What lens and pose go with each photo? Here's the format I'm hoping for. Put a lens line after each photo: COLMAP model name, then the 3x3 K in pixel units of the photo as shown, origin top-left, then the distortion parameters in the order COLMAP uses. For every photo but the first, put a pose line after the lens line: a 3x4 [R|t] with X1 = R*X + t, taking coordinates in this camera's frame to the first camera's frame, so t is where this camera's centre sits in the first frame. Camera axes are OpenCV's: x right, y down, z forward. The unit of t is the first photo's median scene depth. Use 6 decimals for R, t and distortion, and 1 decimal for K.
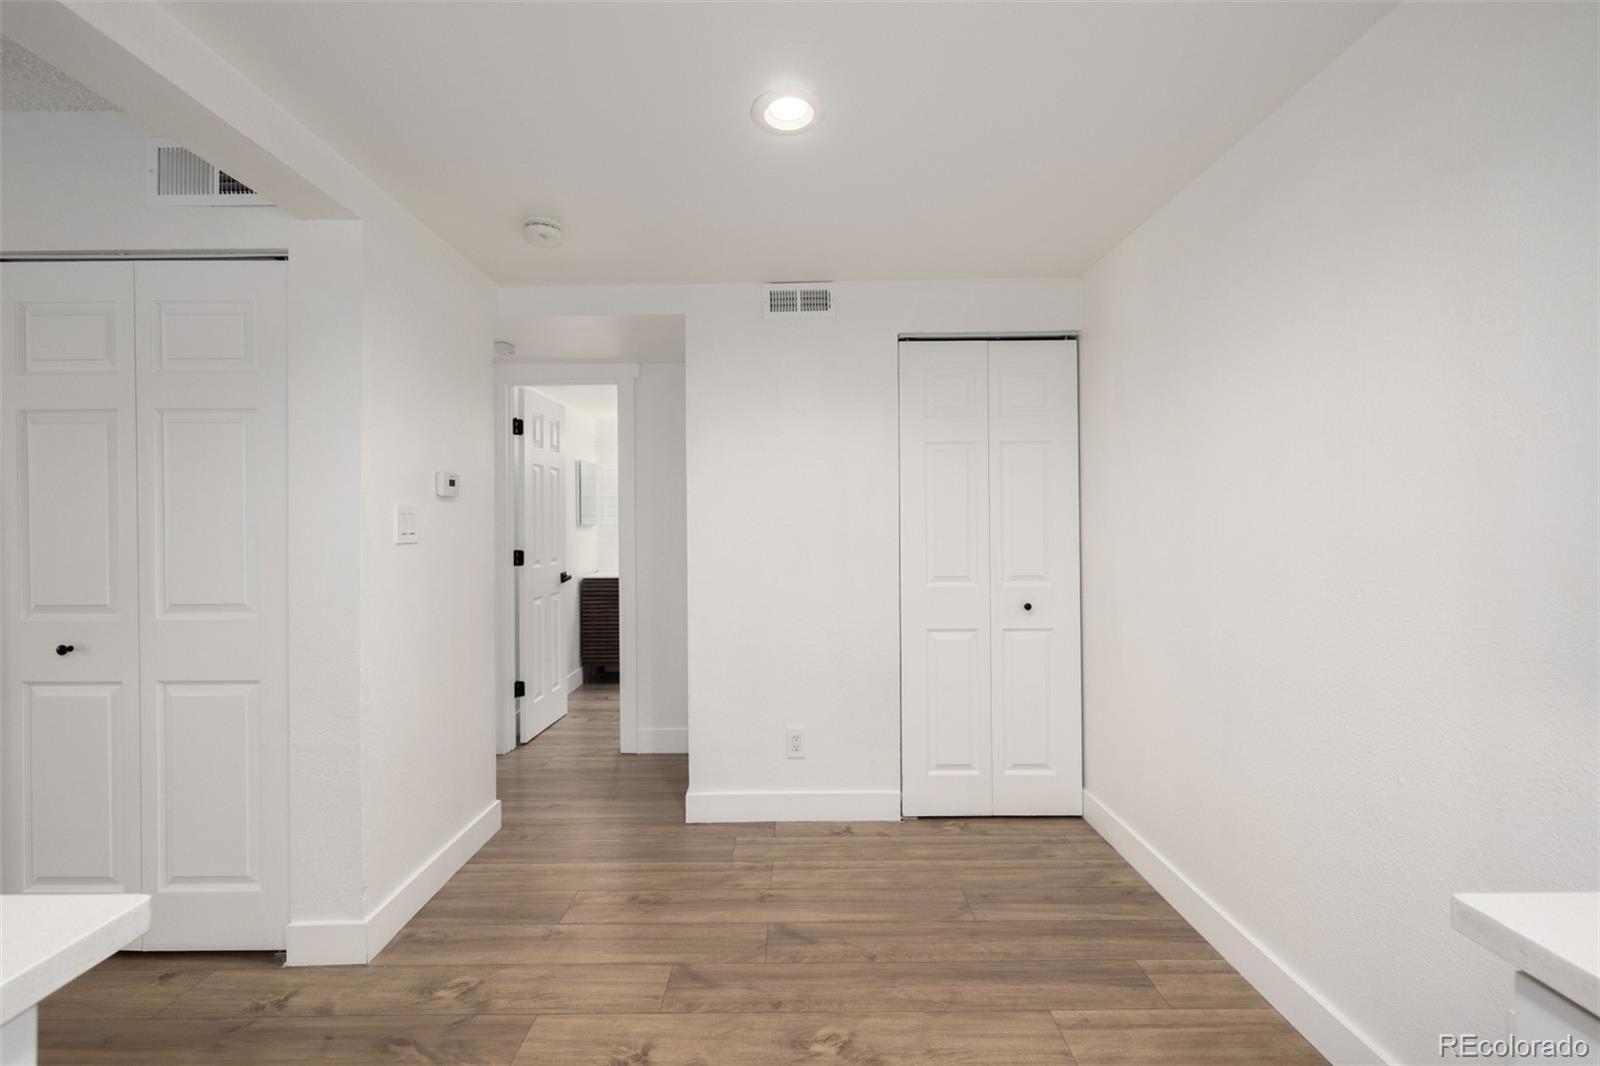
lens RADIAL K [[671.3, 0, 797.7], [0, 671.3, 522.9], [0, 0, 1]] dist [-0.000783, -0.000161]
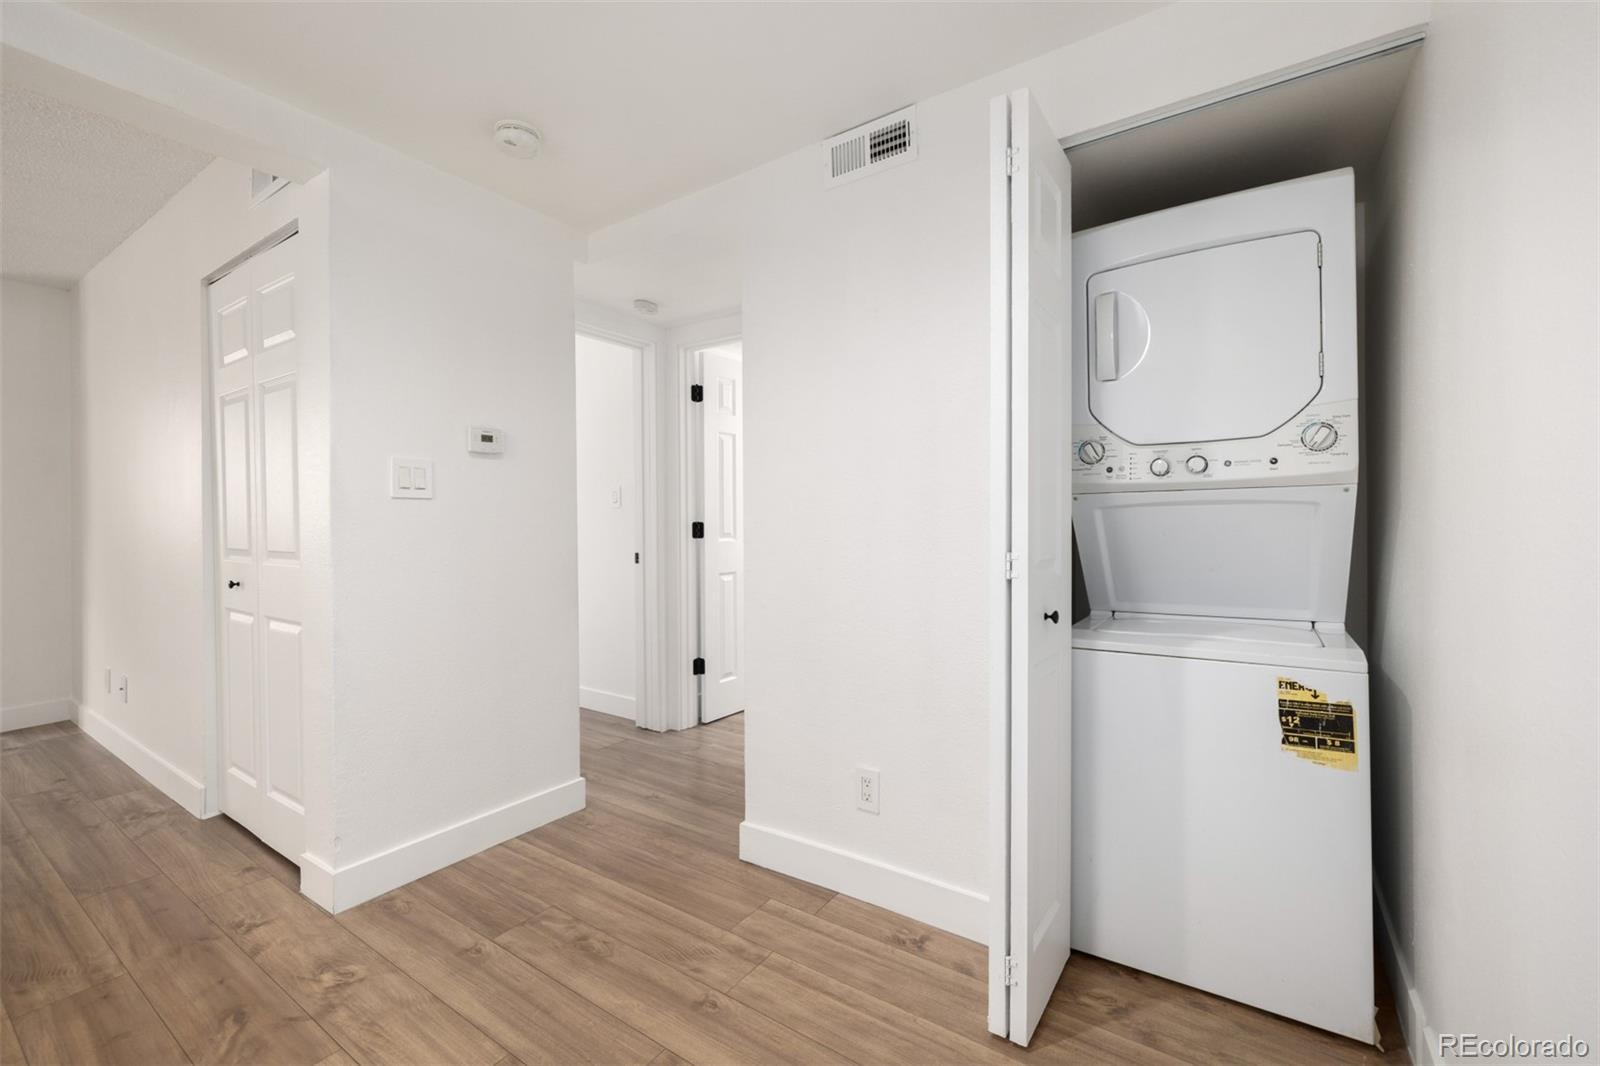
lens RADIAL K [[671.3, 0, 797.7], [0, 671.3, 522.9], [0, 0, 1]] dist [-0.000783, -0.000161]
pose [[0.825245, 0.004007, -0.564760, 0.380437], [0.001931, 0.999949, 0.009917, 0.050603], [0.564771, -0.009275, 0.825195, 0.444668]]
